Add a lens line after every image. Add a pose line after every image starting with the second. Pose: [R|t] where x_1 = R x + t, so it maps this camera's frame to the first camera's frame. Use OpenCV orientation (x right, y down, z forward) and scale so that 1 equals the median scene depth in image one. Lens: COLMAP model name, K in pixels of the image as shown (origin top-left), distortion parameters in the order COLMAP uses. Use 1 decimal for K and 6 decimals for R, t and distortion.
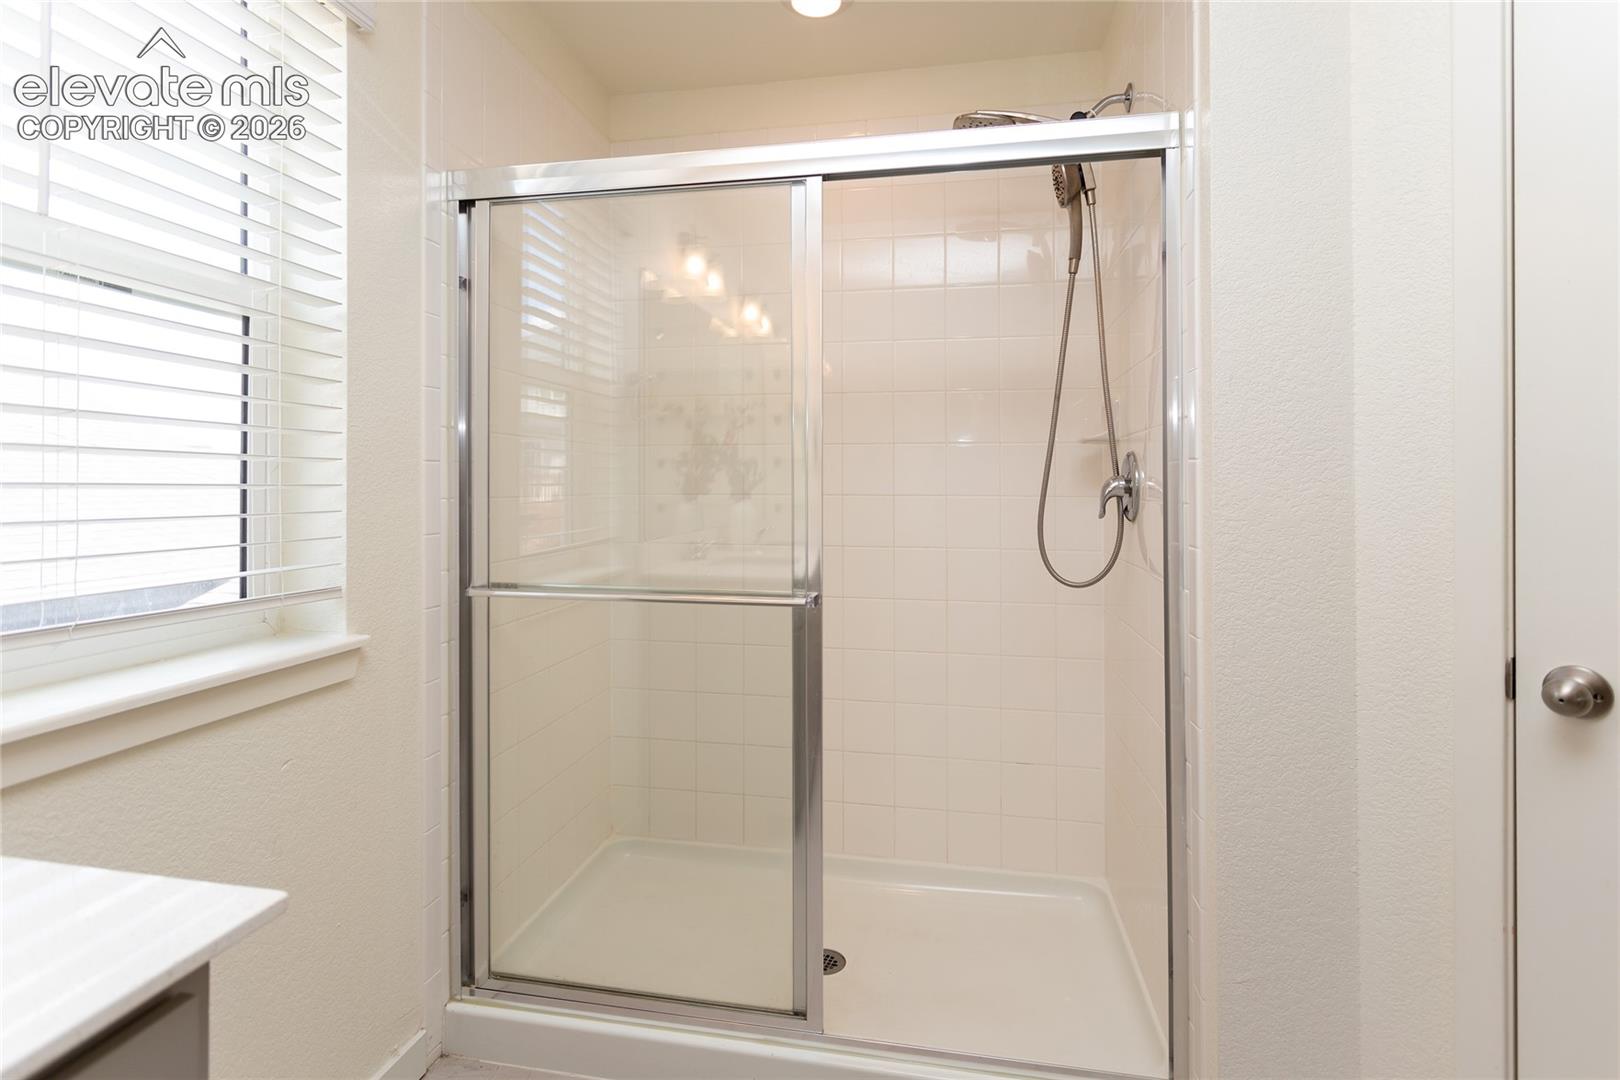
lens RADIAL K [[779.2, 0, 788.5], [0, 779.2, 528.1], [0, 0, 1]] dist [-0.000521, 0.000063]
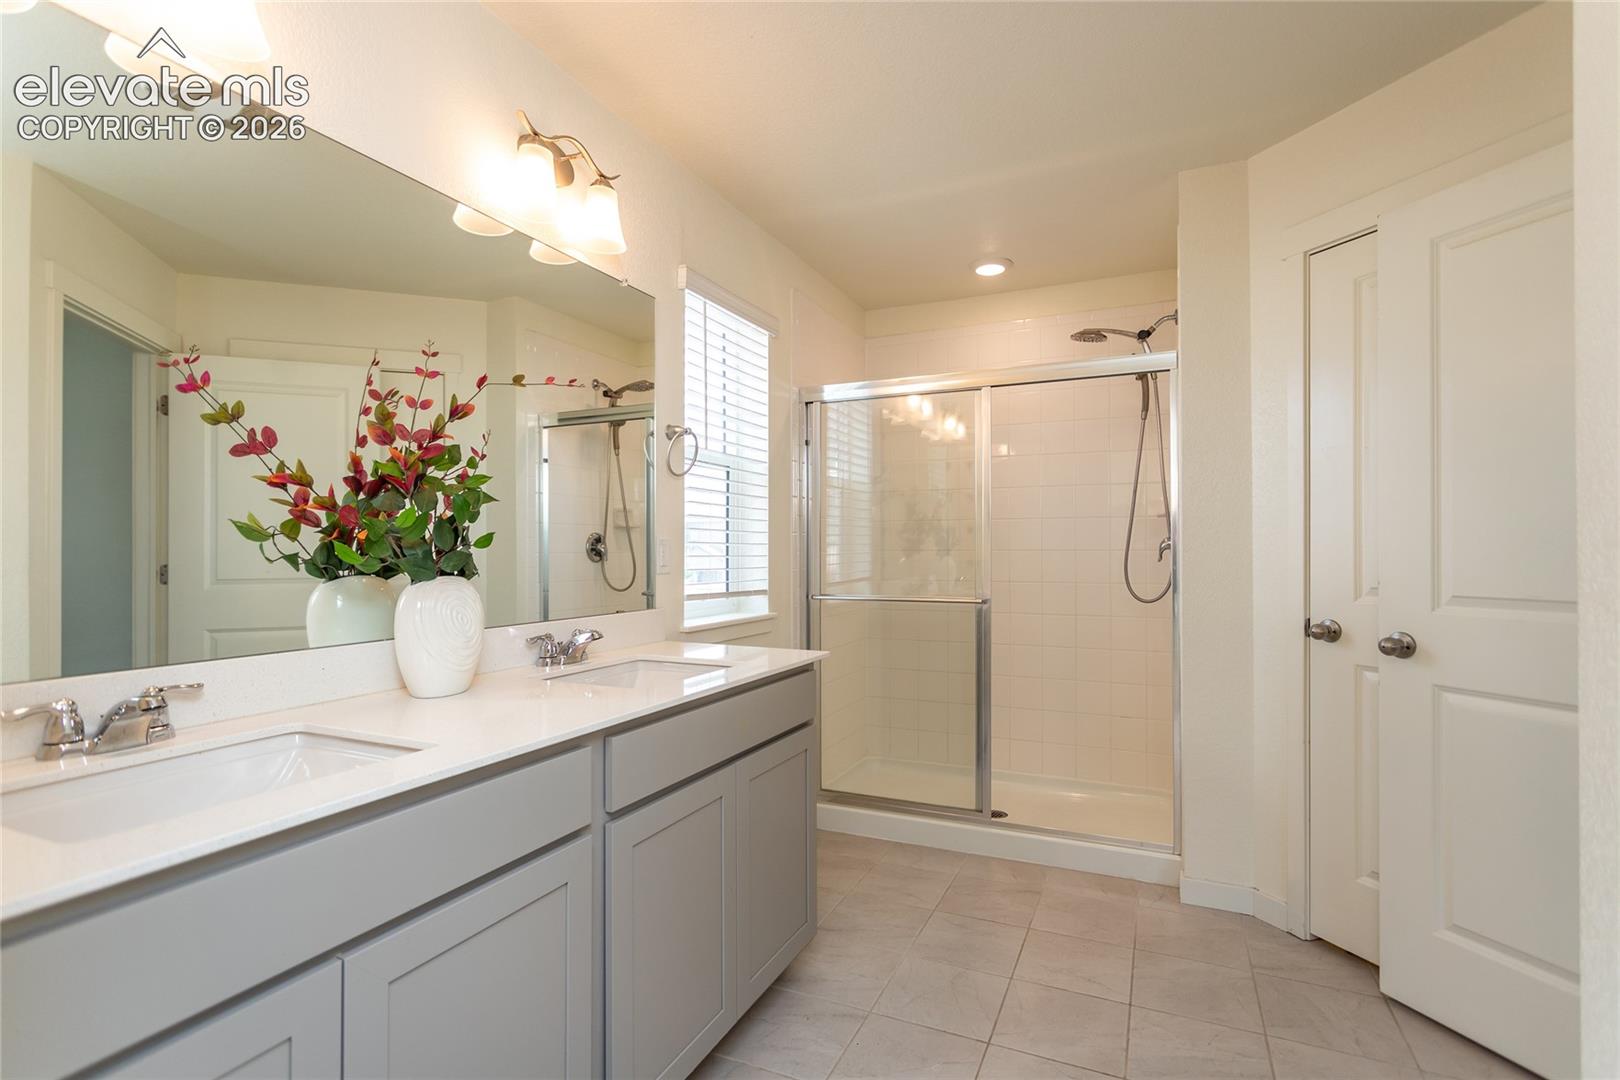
lens RADIAL K [[779.2, 0, 788.5], [0, 779.2, 528.1], [0, 0, 1]] dist [-0.000521, 0.000063]
pose [[0.968908, -0.009232, -0.247250, 0.030468], [-0.011249, 0.996627, -0.081294, 0.057736], [0.247167, 0.081548, 0.965535, -0.825563]]
